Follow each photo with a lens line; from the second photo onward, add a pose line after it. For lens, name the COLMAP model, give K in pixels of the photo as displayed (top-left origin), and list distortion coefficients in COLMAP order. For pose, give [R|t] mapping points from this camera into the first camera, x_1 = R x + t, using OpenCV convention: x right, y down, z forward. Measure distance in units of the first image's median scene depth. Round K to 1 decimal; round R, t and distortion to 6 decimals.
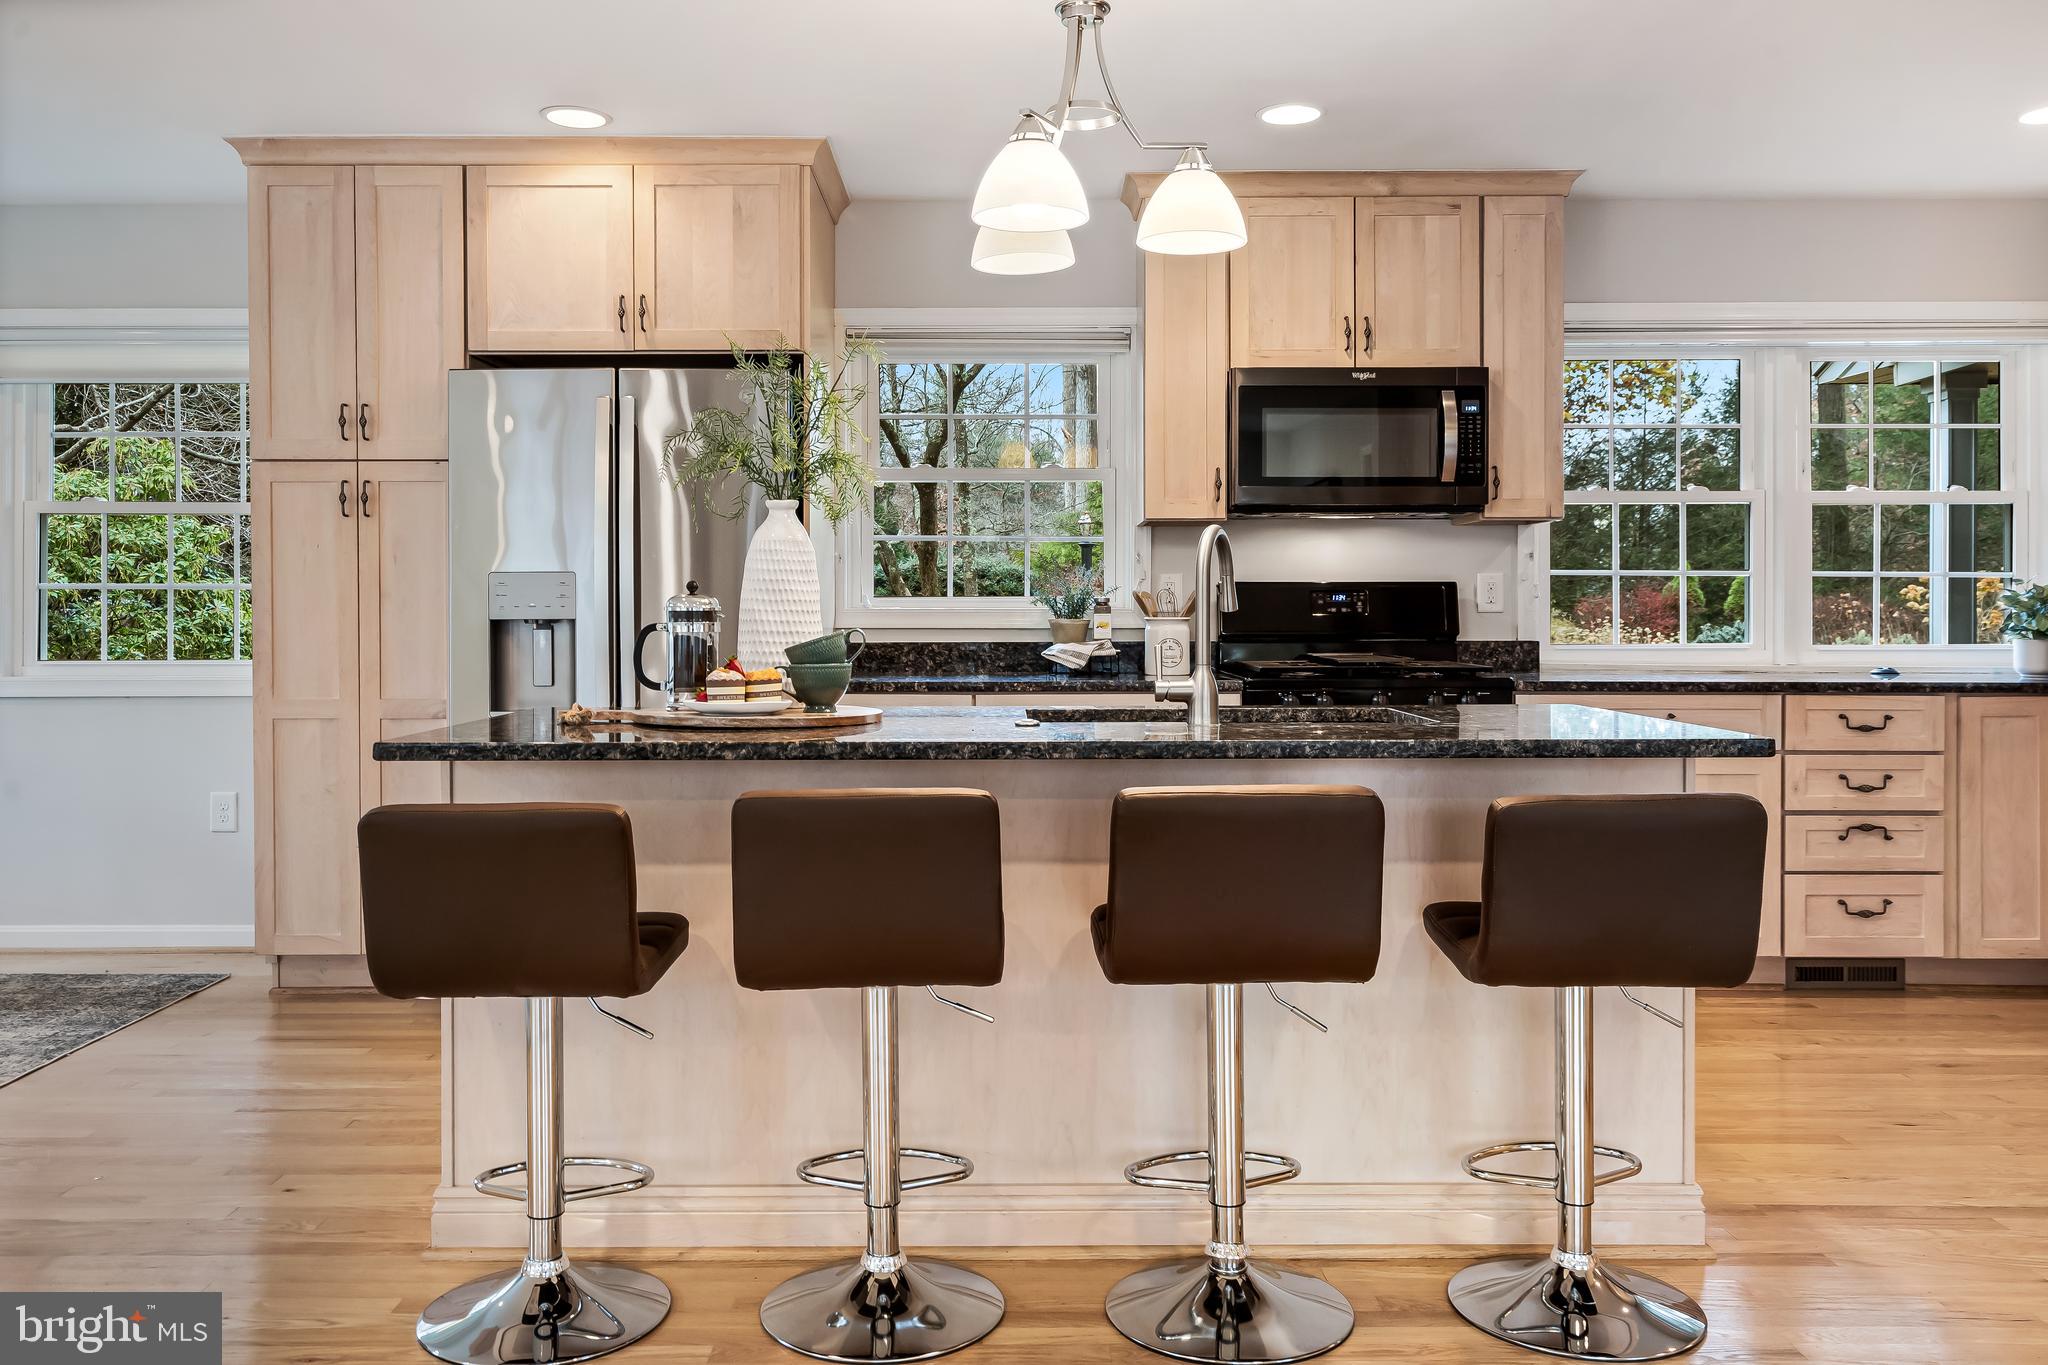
lens RADIAL K [[1641.0, 0, 1024.4], [0, 1641.0, 631.1], [0, 0, 1]] dist [0.003531, -0.000407]
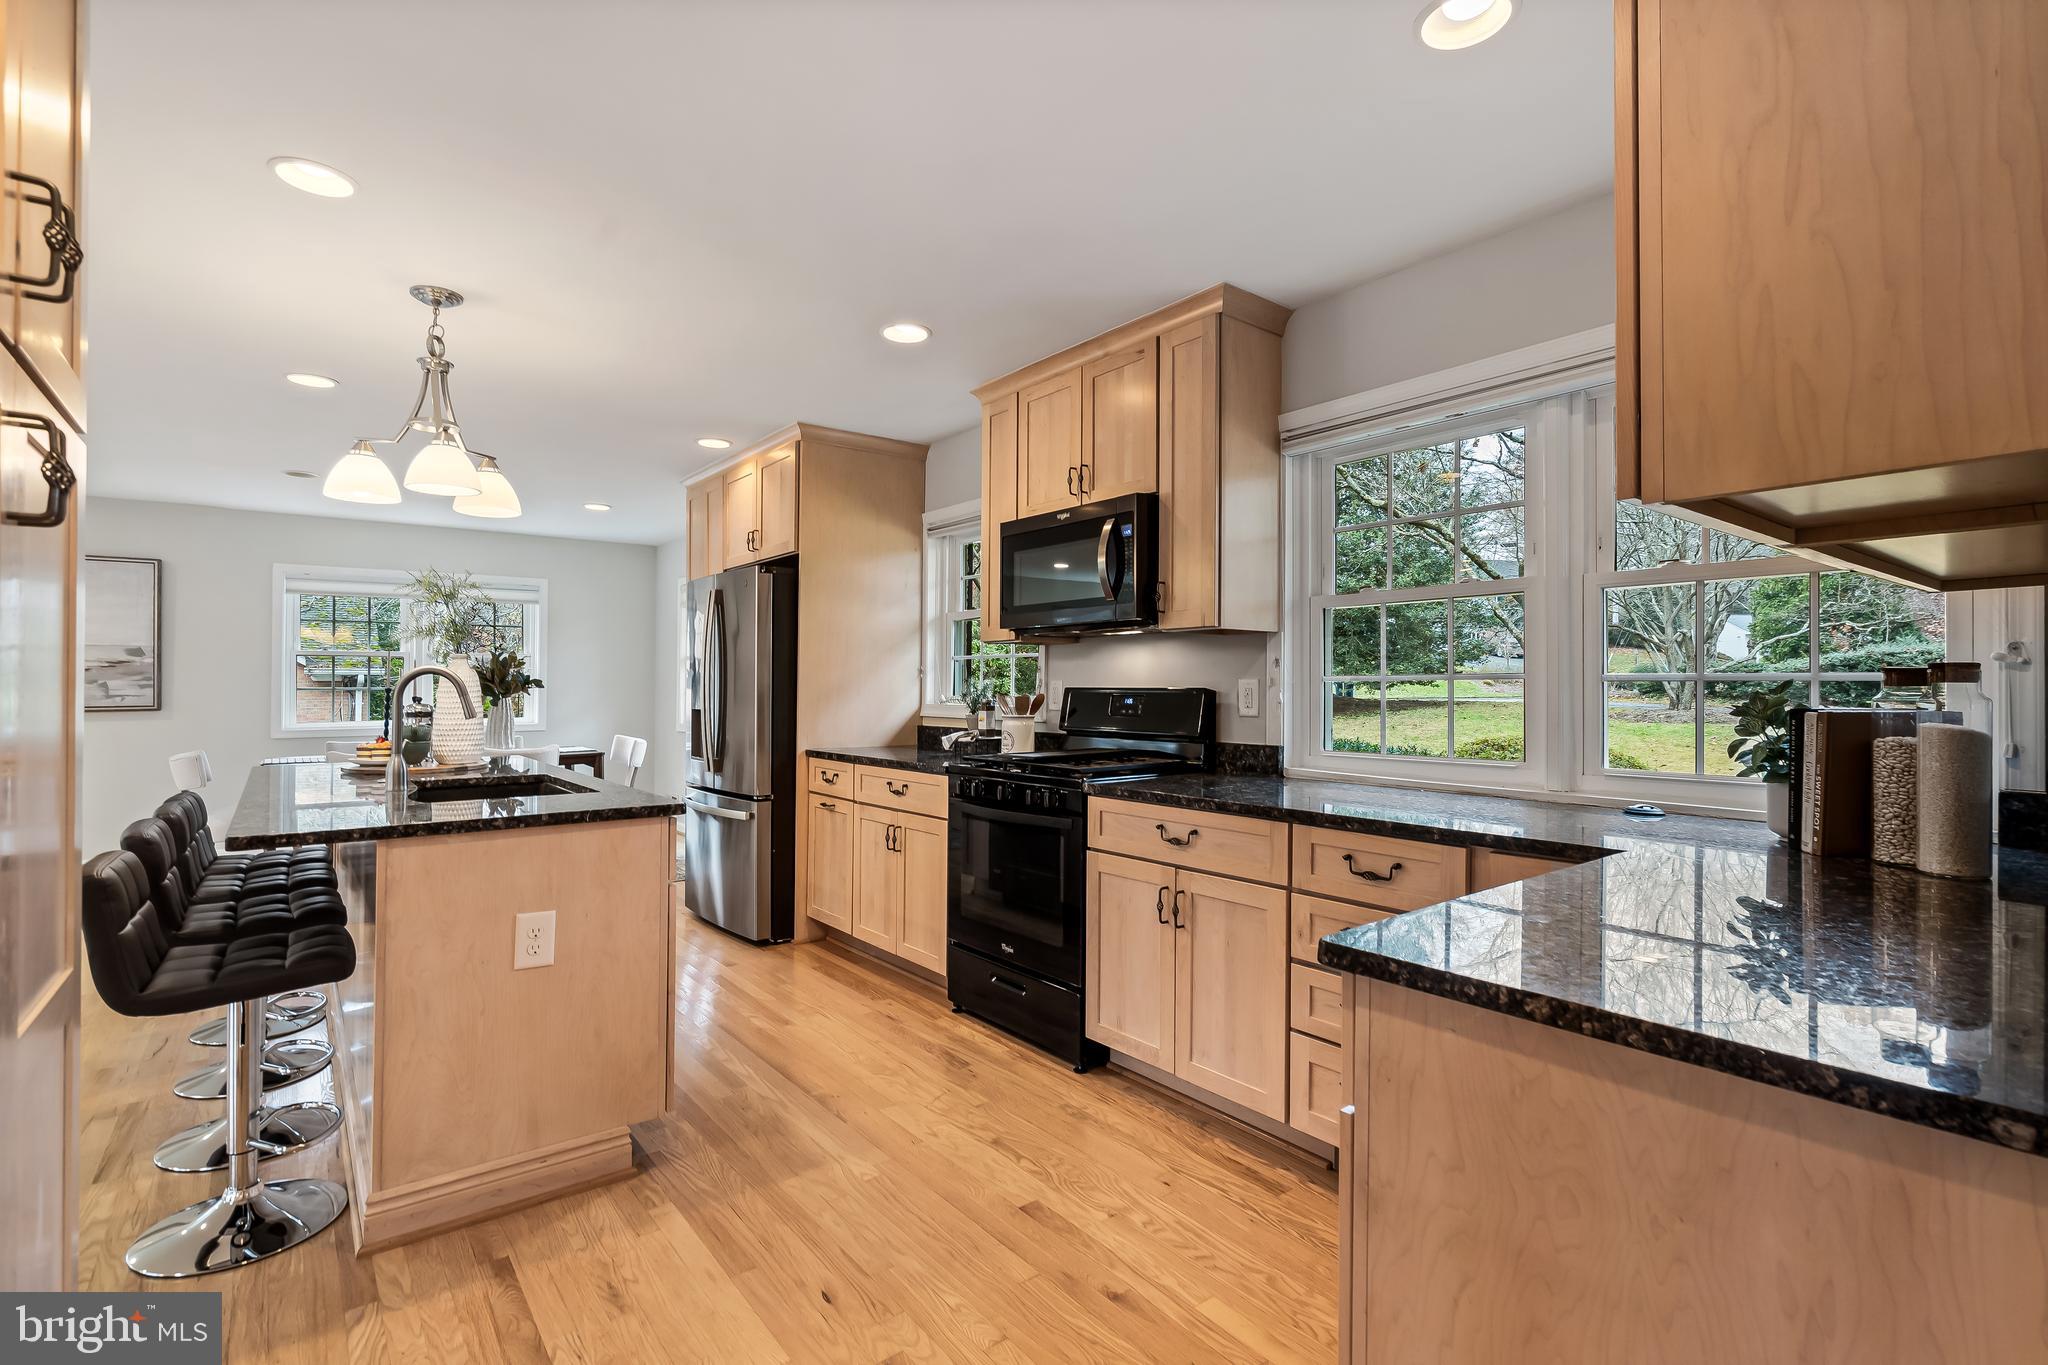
lens RADIAL K [[953.5, 0, 1058.8], [0, 953.5, 702.5], [0, 0, 1]] dist [-0.027562, 0.000112]
pose [[0.636323, 0.014297, -0.771290, 0.788378], [-0.011332, 0.999894, 0.009185, -0.028856], [0.771339, 0.002896, 0.636418, 0.596948]]
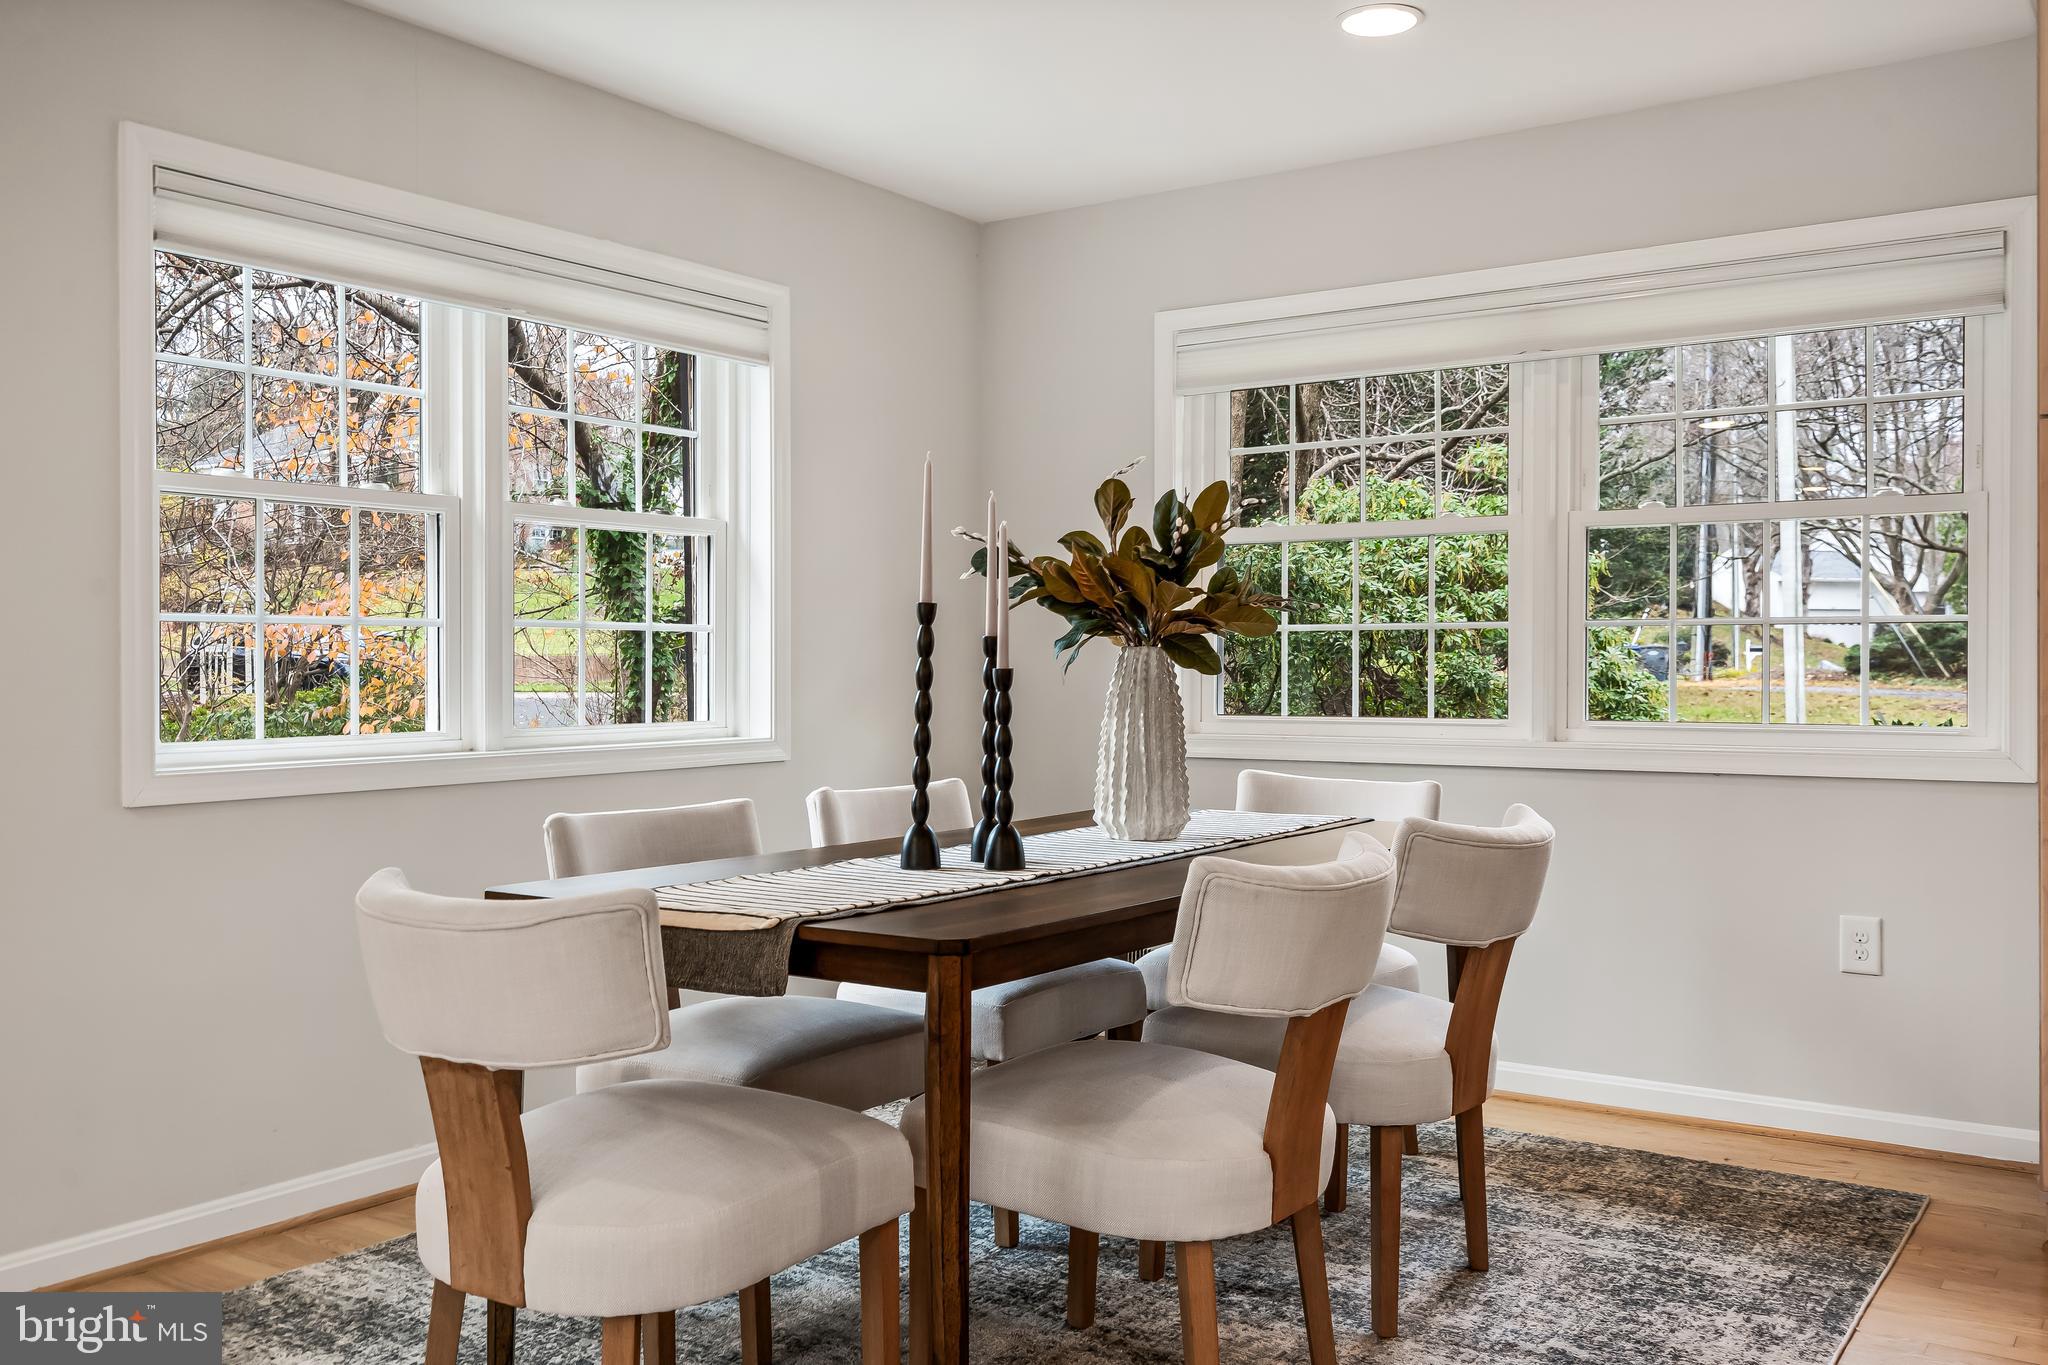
lens RADIAL K [[1751.8, 0, 1024.0], [0, 1751.8, 682.5], [0, 0, 1]] dist [0.018565, 0.001639]
pose [[0.820425, 0.005178, -0.571731, -0.400320], [-0.005443, 0.999984, 0.001247, 0.000932], [0.571729, 0.002089, 0.820440, 0.211252]]
